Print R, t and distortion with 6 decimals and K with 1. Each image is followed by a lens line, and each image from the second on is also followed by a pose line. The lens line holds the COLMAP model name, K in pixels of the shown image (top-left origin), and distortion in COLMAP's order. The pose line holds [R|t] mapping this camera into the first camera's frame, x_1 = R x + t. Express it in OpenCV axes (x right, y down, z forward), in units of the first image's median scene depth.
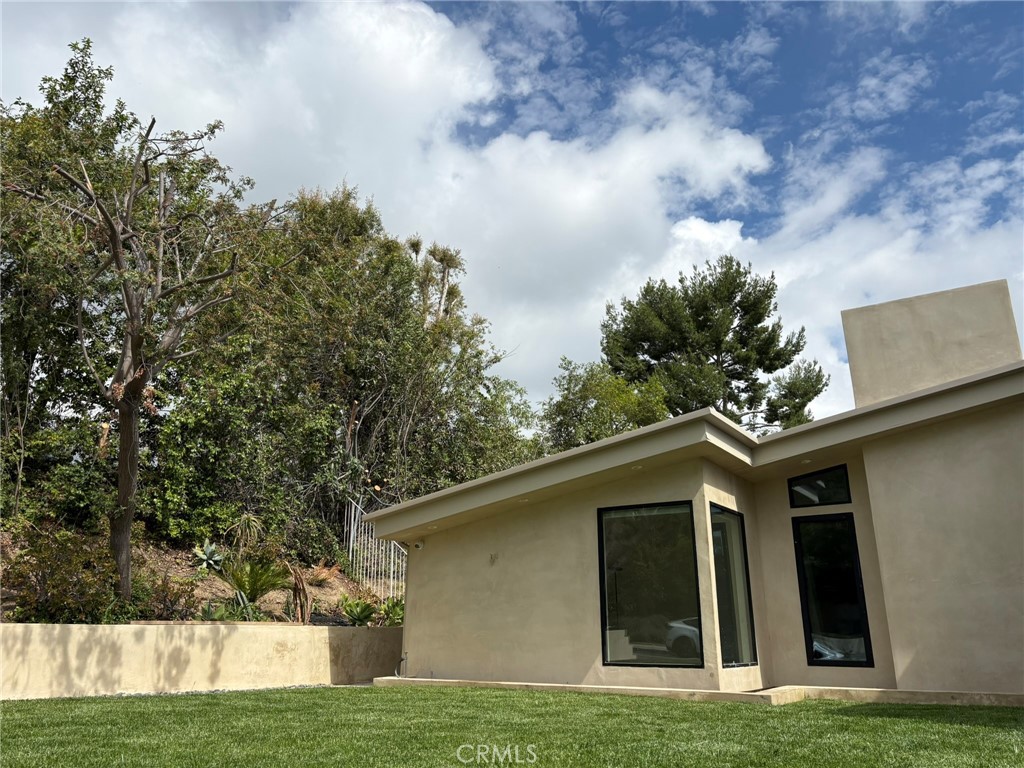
lens RADIAL K [[774.4, 0, 508.8], [0, 774.4, 379.1], [0, 0, 1]] dist [0.067538, -0.083176]
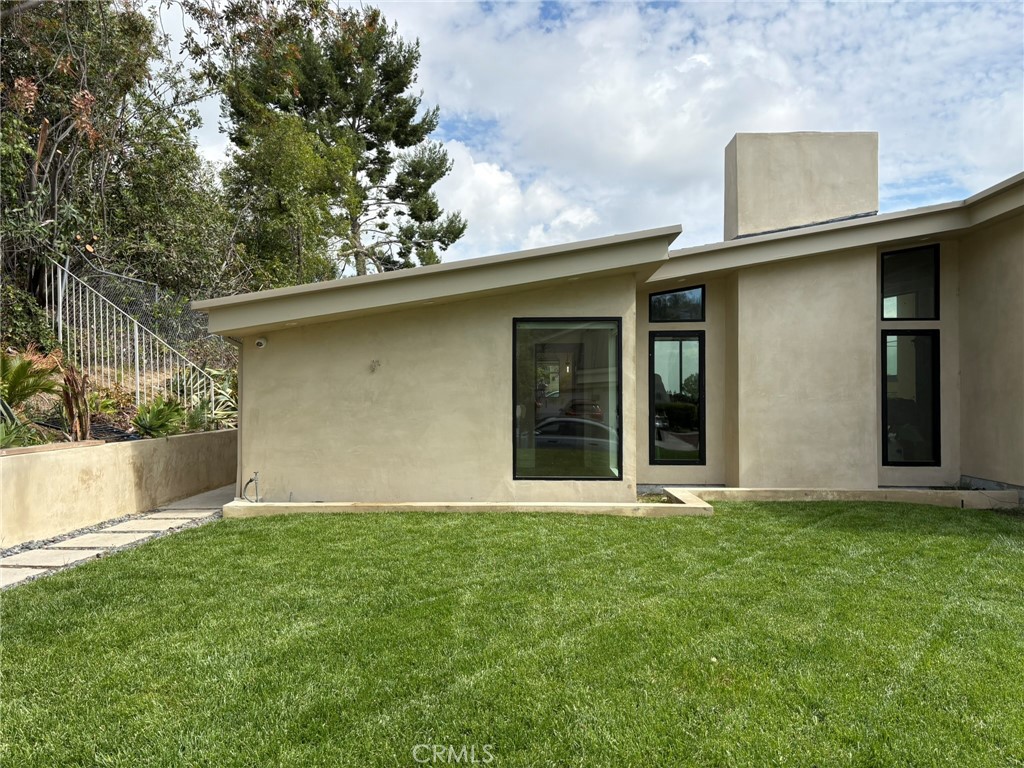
lens RADIAL K [[774.4, 0, 508.8], [0, 774.4, 379.1], [0, 0, 1]] dist [0.067538, -0.083176]
pose [[0.849228, 0.007481, 0.527973, -0.336242], [-0.163878, 0.954258, 0.250072, 0.010476], [-0.501952, -0.298891, 0.811609, 0.233776]]
